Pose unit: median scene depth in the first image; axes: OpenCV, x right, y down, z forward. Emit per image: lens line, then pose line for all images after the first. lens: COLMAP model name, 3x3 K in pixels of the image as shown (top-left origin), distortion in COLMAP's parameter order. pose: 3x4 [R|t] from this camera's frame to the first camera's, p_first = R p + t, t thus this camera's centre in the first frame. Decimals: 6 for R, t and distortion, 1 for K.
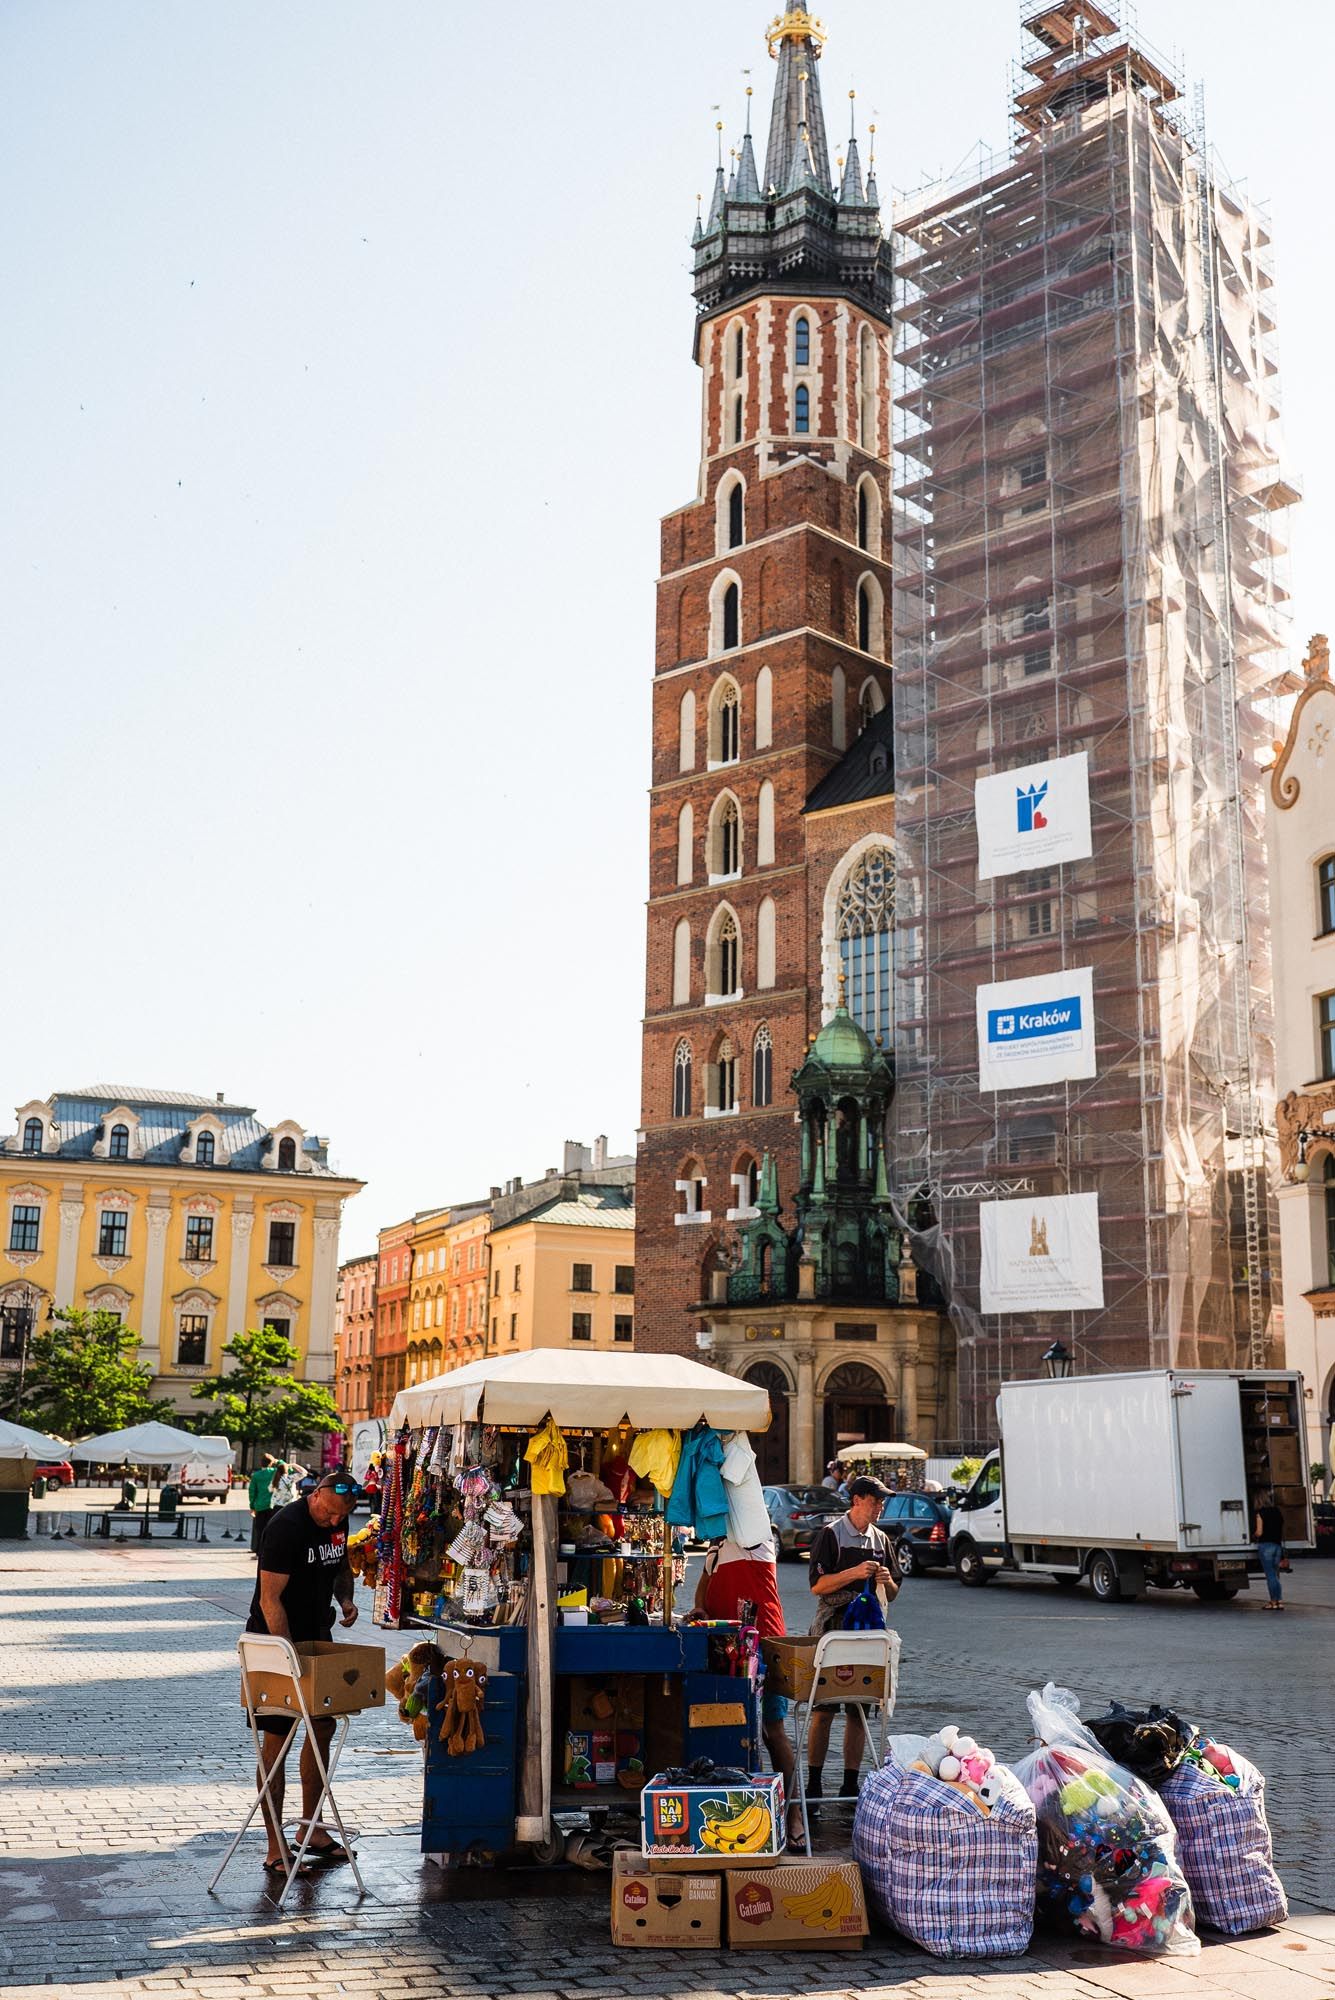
lens RADIAL K [[2005.6, 0, 667.5], [0, 2005.6, 1000.0], [0, 0, 1]] dist [0.005881, -0.013490]
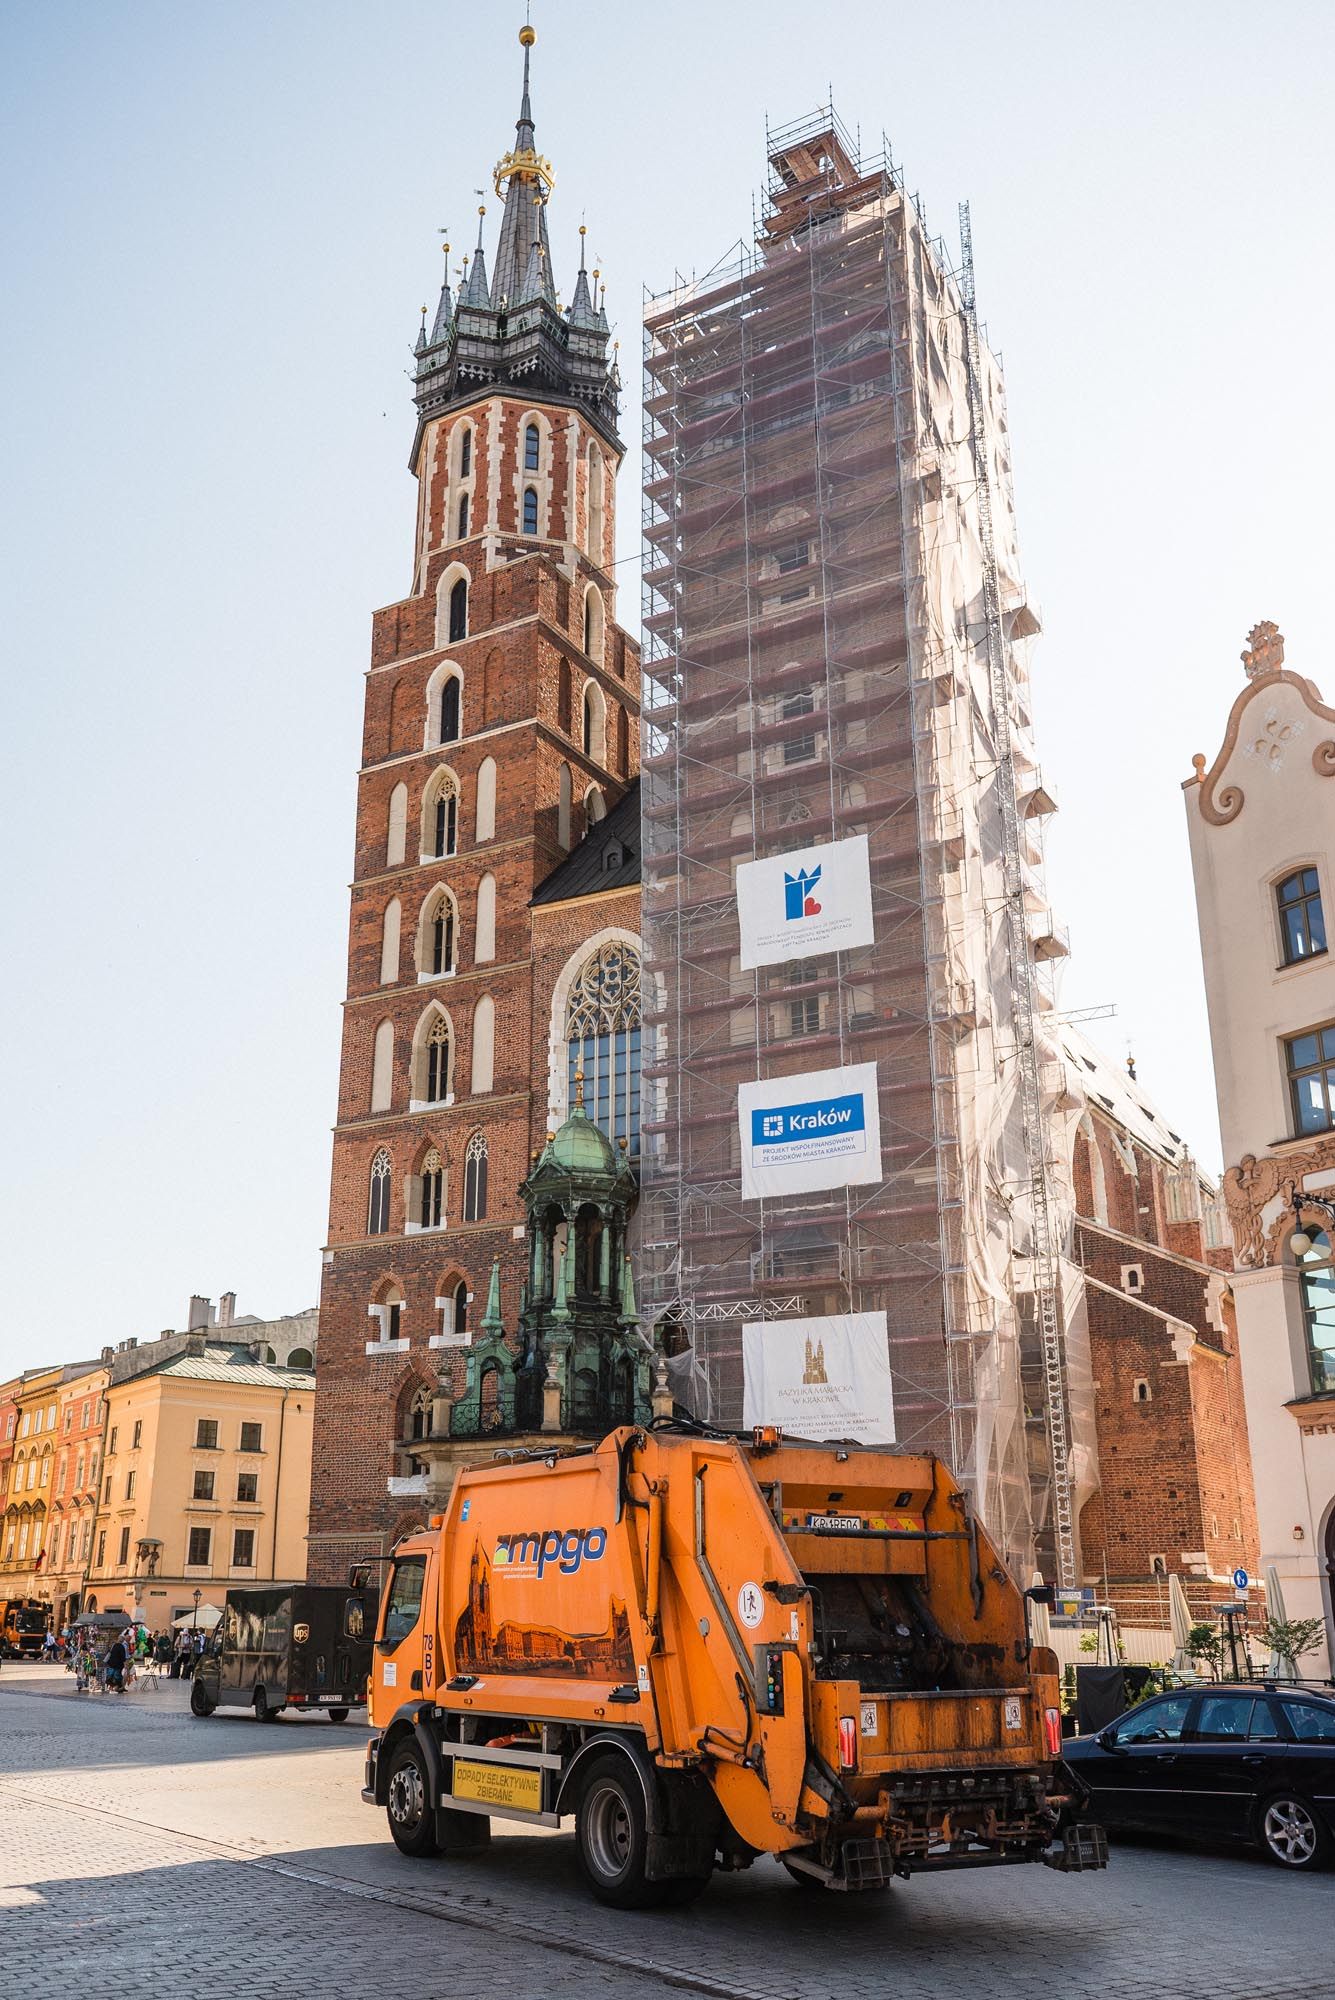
lens RADIAL K [[1860.0, 0, 667.5], [0, 1860.0, 1000.0], [0, 0, 1]] dist [0.009260, 0.005862]
pose [[0.978922, 0.058018, 0.195821, -0.035471], [-0.038514, 0.994040, -0.101984, 0.034442], [-0.200571, 0.092292, 0.975322, 0.151743]]
